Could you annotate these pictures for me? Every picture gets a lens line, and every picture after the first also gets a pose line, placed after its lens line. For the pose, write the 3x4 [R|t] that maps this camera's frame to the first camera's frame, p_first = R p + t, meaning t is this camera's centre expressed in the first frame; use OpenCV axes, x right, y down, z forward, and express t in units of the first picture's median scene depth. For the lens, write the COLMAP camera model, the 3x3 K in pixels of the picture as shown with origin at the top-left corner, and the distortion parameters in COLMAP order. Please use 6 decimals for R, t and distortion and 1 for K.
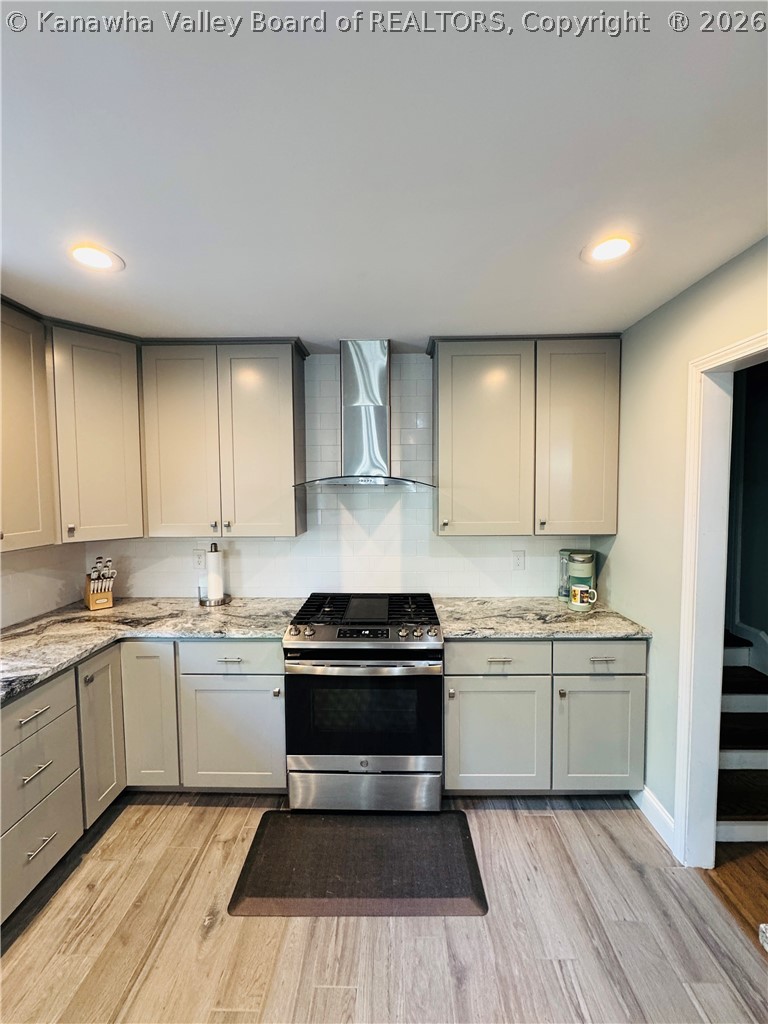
lens RADIAL K [[407.4, 0, 386.1], [0, 407.4, 511.1], [0, 0, 1]] dist [-0.002533, 0.000440]
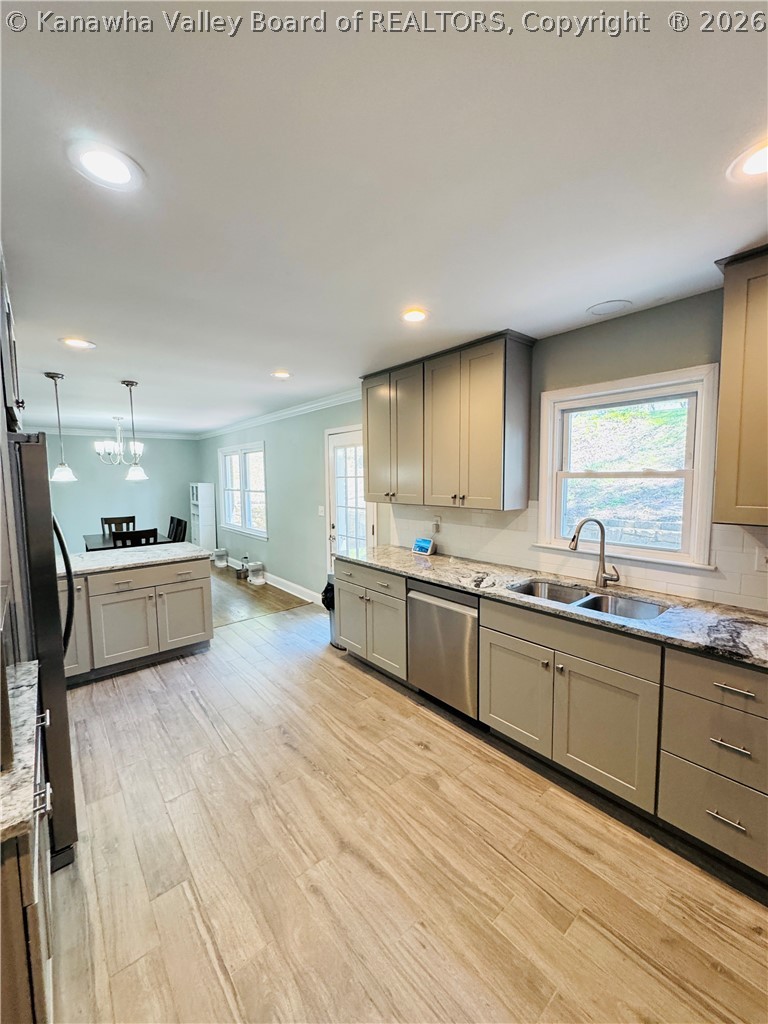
lens RADIAL K [[407.4, 0, 386.1], [0, 407.4, 511.1], [0, 0, 1]] dist [-0.002533, 0.000440]
pose [[-0.751110, 0.070026, -0.656452, 0.284267], [-0.018291, 0.991769, 0.126724, -0.025401], [0.659923, 0.107191, -0.743647, 0.844662]]
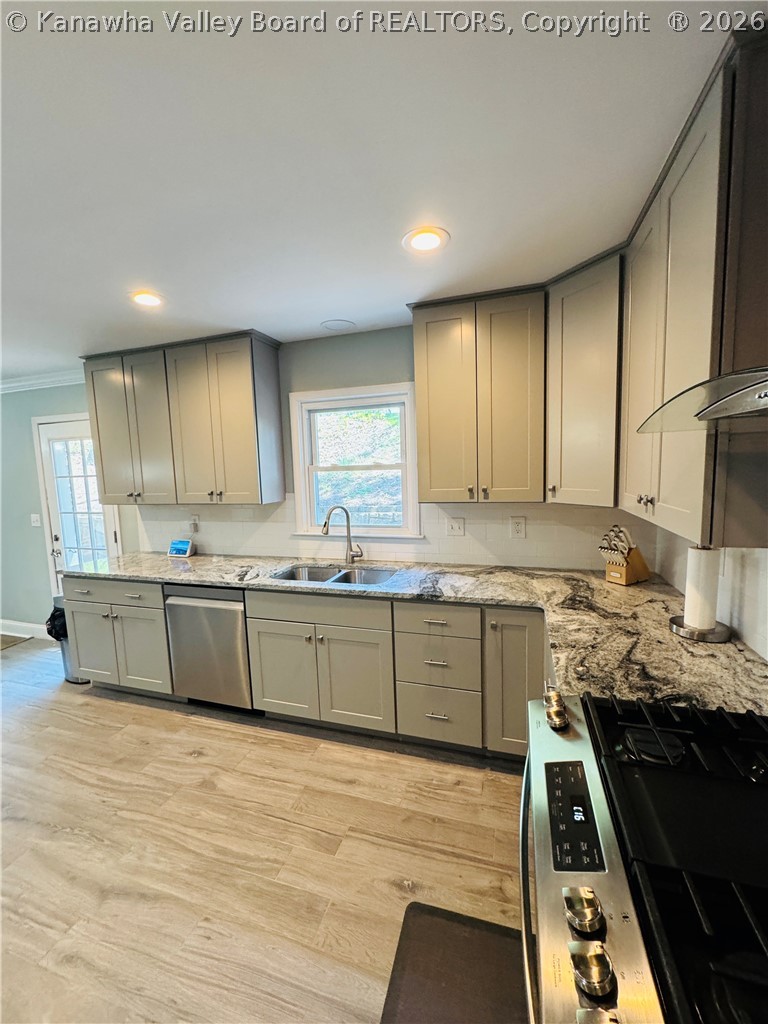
lens RADIAL K [[407.4, 0, 386.1], [0, 407.4, 511.1], [0, 0, 1]] dist [-0.002533, 0.000440]
pose [[-0.286266, 0.120670, -0.950521, 0.323081], [-0.014919, 0.991356, 0.130347, -0.029390], [0.958034, 0.051494, -0.281992, 0.903989]]
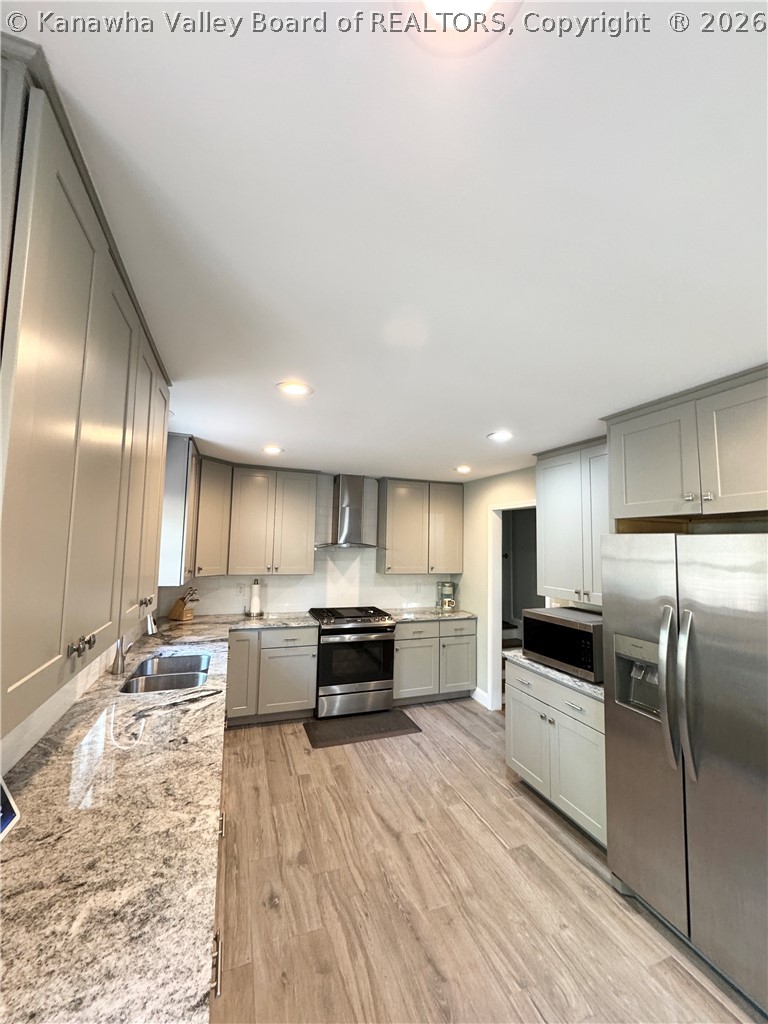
lens RADIAL K [[407.4, 0, 386.1], [0, 407.4, 511.1], [0, 0, 1]] dist [-0.002533, 0.000440]
pose [[0.929730, 0.057606, 0.363707, -0.688565], [-0.009210, 0.991017, -0.133421, 0.023531], [-0.368126, 0.120696, 0.921909, -0.987663]]
